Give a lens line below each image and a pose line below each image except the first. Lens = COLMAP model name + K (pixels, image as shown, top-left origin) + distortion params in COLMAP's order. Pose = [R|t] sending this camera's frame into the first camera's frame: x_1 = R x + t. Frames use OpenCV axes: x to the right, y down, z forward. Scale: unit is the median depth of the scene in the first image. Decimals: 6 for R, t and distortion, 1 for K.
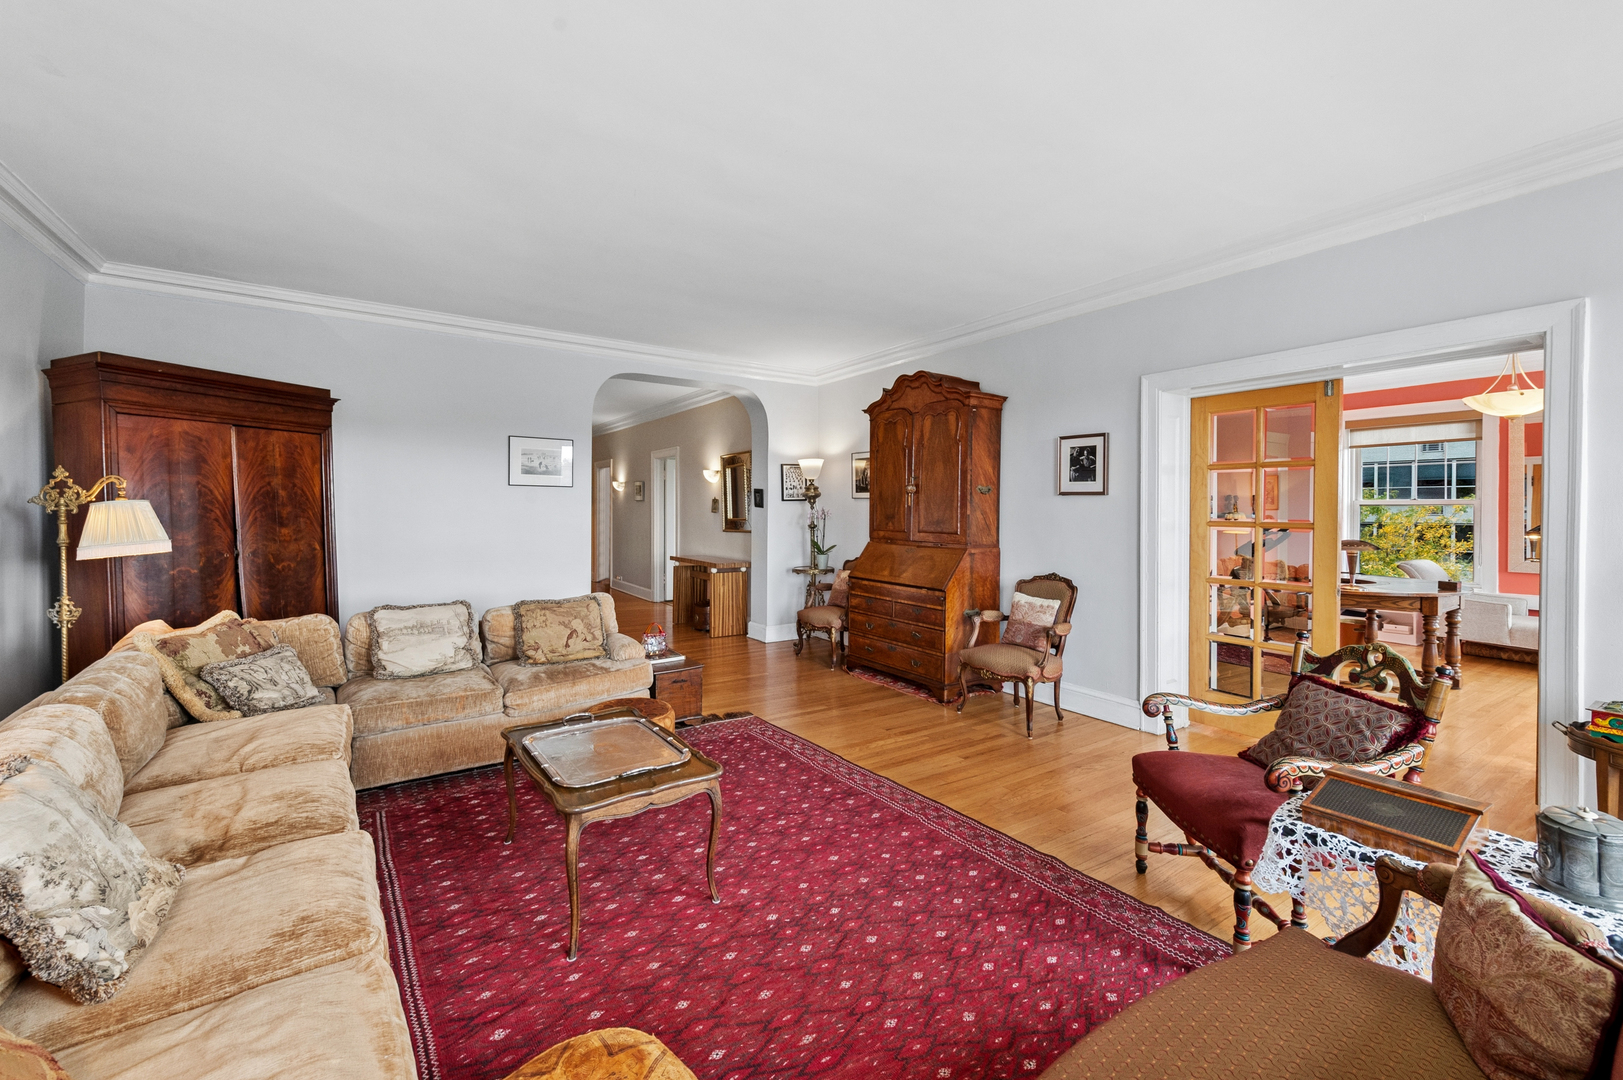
lens RADIAL K [[651.5, 0, 792.3], [0, 651.5, 522.8], [0, 0, 1]] dist [0.006373, -0.001787]
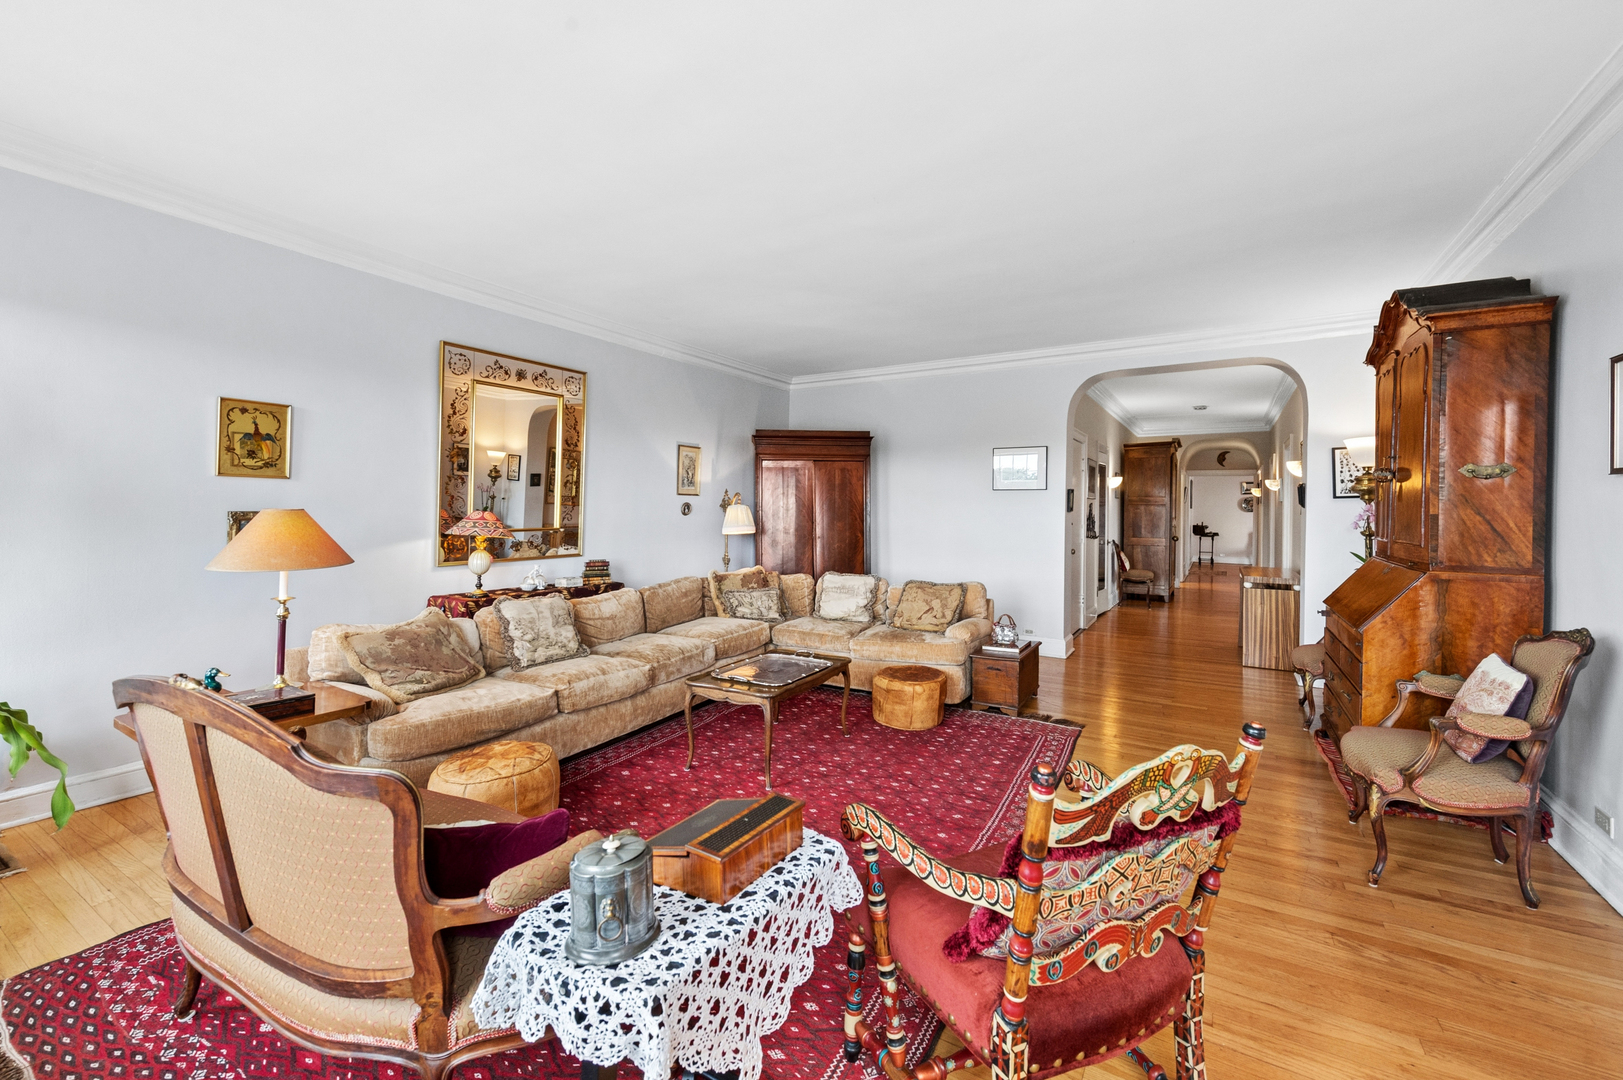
lens RADIAL K [[651.5, 0, 825.9], [0, 651.5, 510.5], [0, 0, 1]] dist [0.006373, -0.001787]
pose [[0.442071, -0.003956, -0.896971, 0.635129], [-0.019257, 0.999718, -0.013899, 0.003299], [0.896773, 0.023417, 0.441870, 0.259762]]
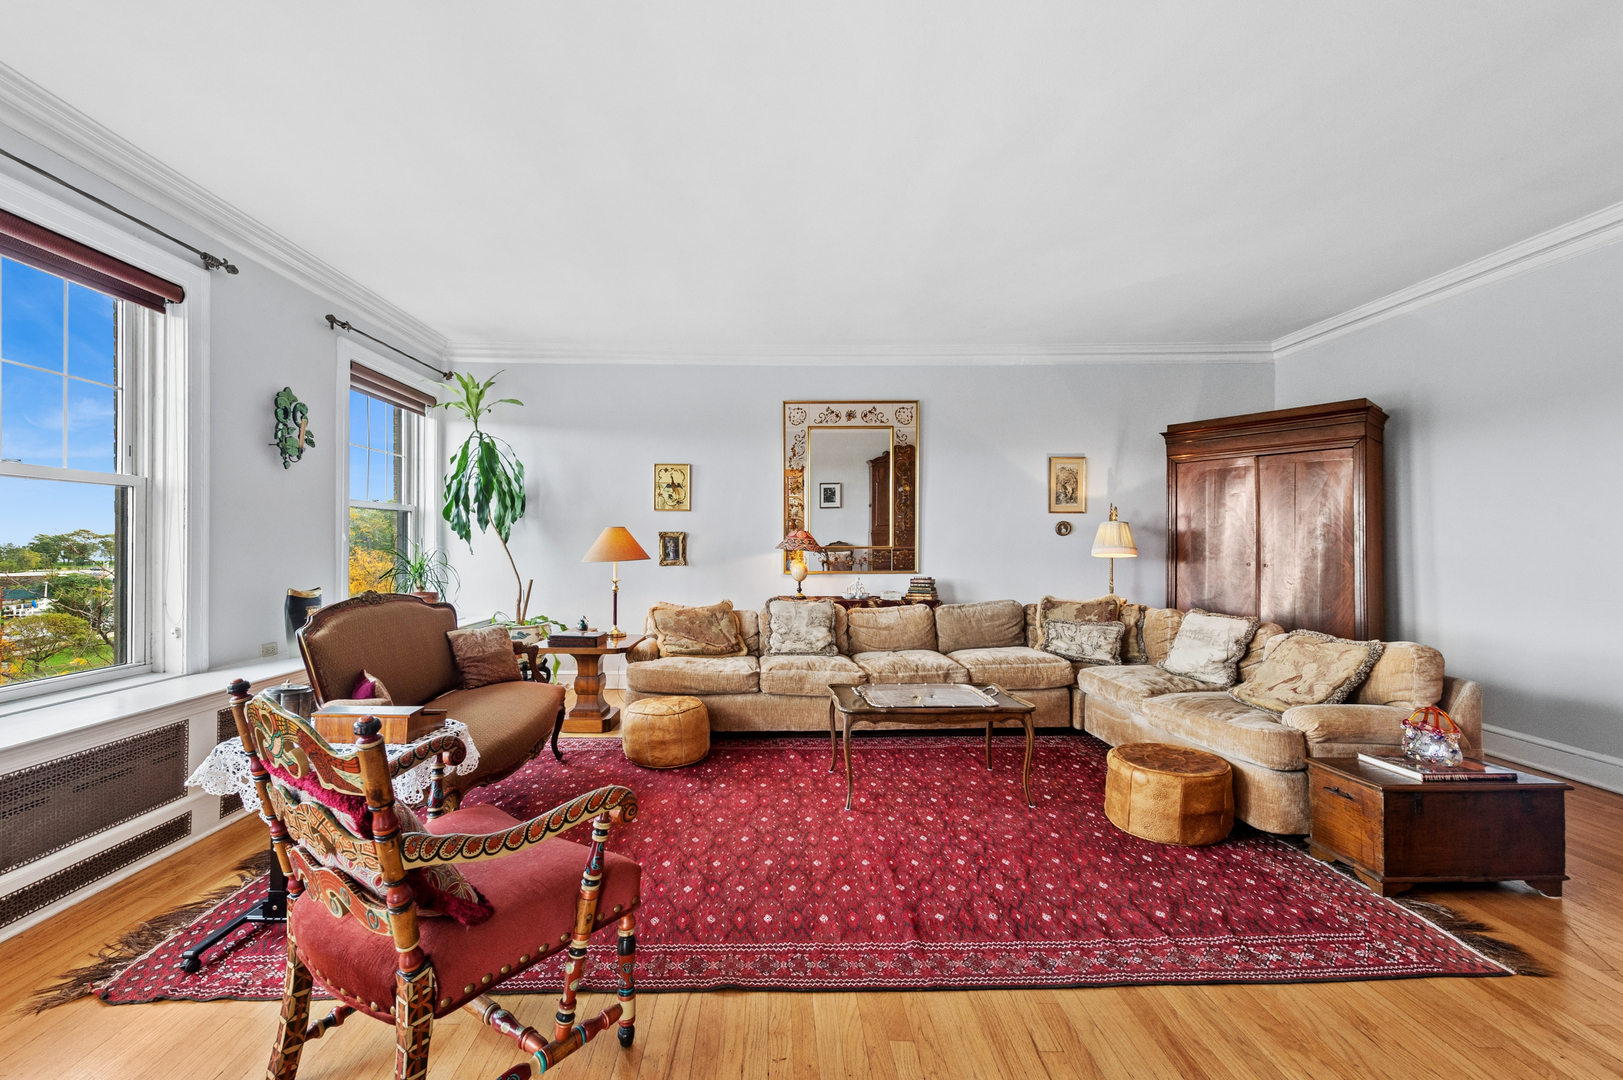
lens RADIAL K [[651.5, 0, 763.5], [0, 651.5, 525.2], [0, 0, 1]] dist [0.006373, -0.001787]
pose [[-0.547170, -0.033034, -0.836369, 0.587328], [-0.017731, 0.999454, -0.027875, 0.026239], [0.836834, -0.000423, -0.547457, 0.847436]]
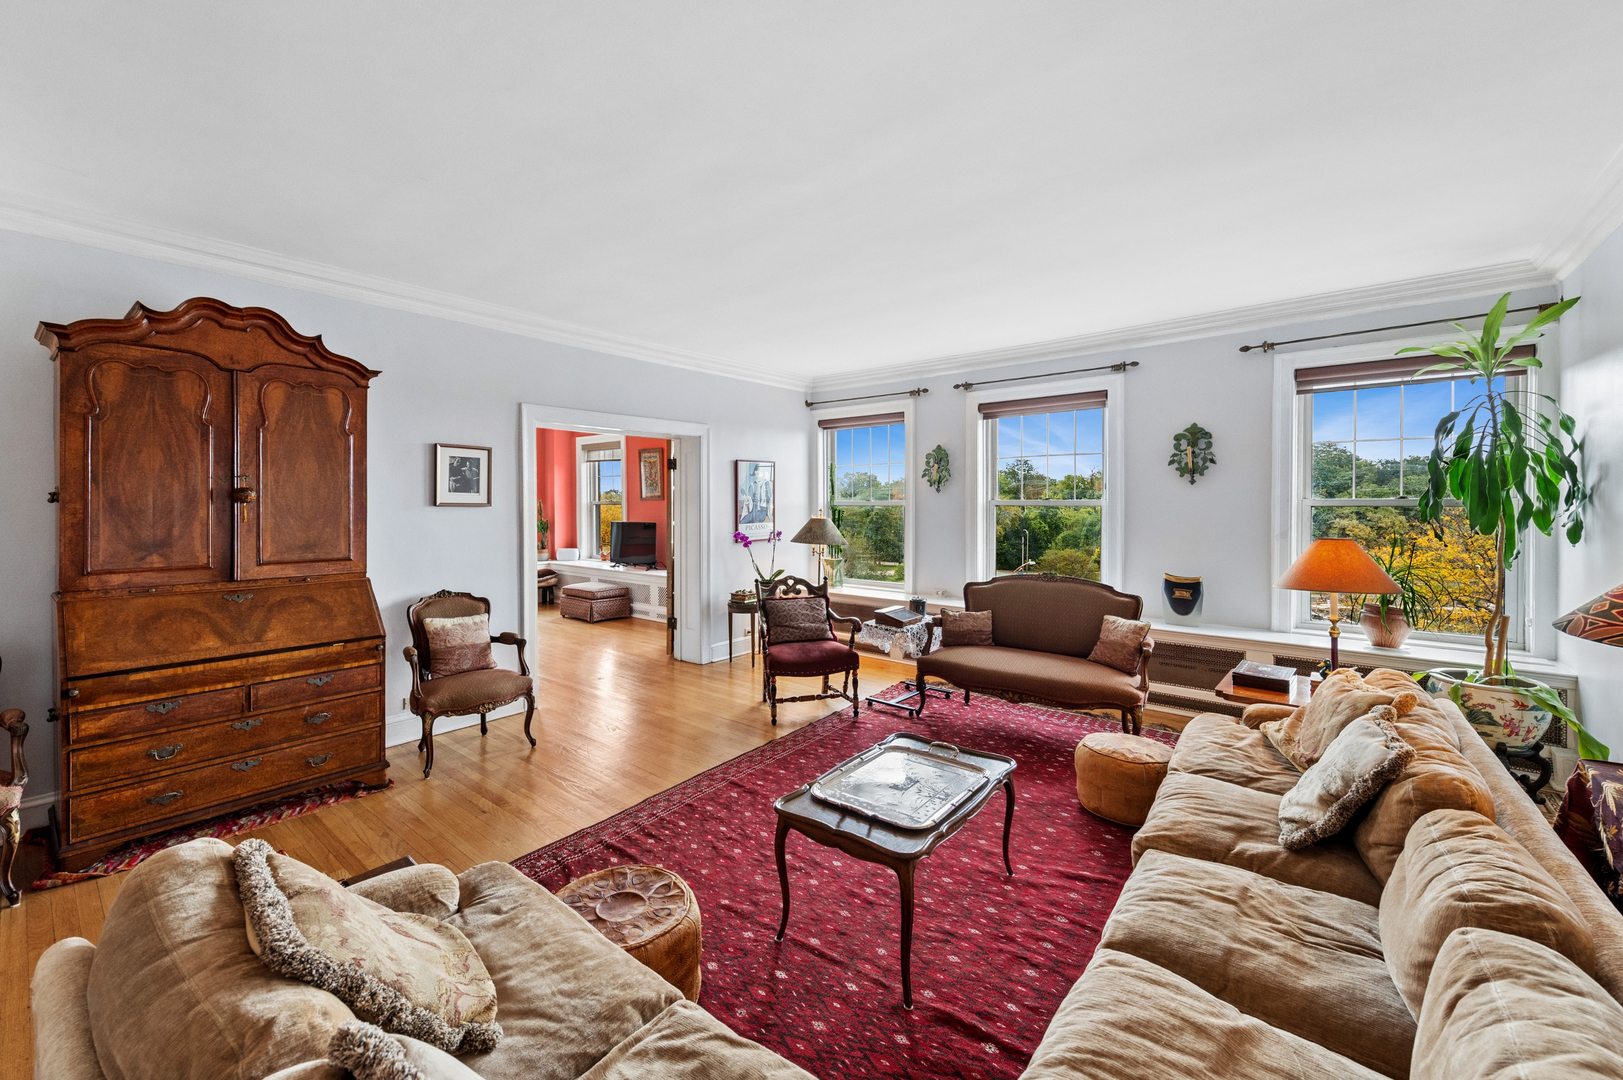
lens RADIAL K [[651.5, 0, 814.6], [0, 651.5, 493.9], [0, 0, 1]] dist [0.006373, -0.001787]
pose [[-0.323679, 0.008381, 0.946130, -0.695780], [0.012431, 0.999912, -0.004605, -0.052129], [-0.946085, 0.010271, -0.323755, 0.847686]]
